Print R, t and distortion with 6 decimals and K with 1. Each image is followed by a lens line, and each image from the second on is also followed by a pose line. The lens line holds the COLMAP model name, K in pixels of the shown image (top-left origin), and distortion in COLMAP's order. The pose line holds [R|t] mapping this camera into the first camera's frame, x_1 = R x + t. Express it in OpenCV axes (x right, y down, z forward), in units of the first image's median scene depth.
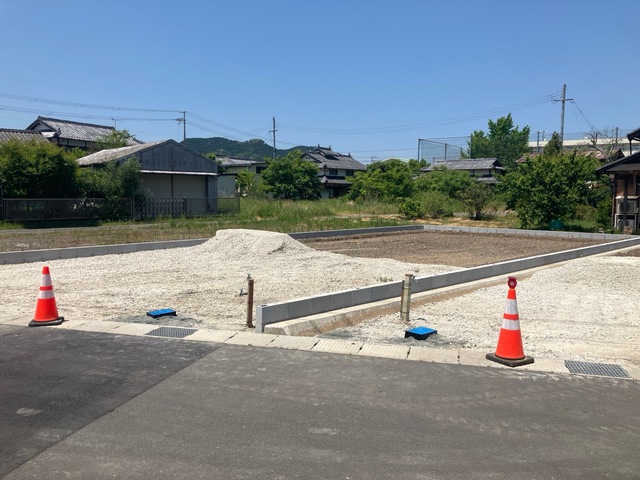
lens RADIAL K [[518.4, 0, 322.0], [0, 518.4, 236.8], [0, 0, 1]] dist [0.015552, -0.010619]
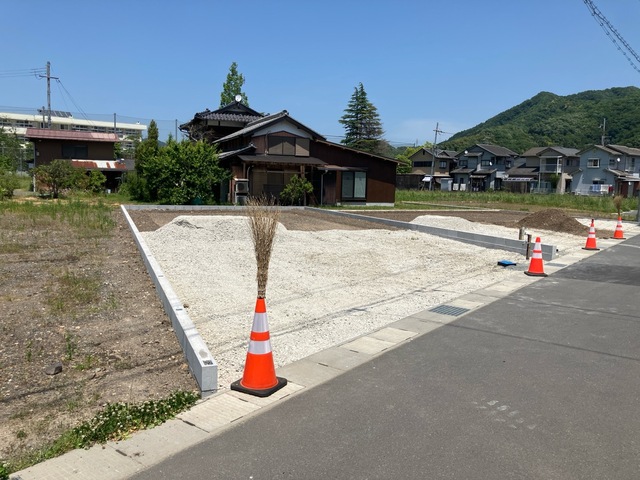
lens RADIAL K [[518.4, 0, 322.0], [0, 518.4, 236.8], [0, 0, 1]] dist [0.015552, -0.010619]
pose [[0.374366, -0.095092, 0.922392, -0.256845], [0.049624, 0.995357, 0.082473, -0.011950], [-0.925952, 0.014897, 0.377346, 0.120887]]
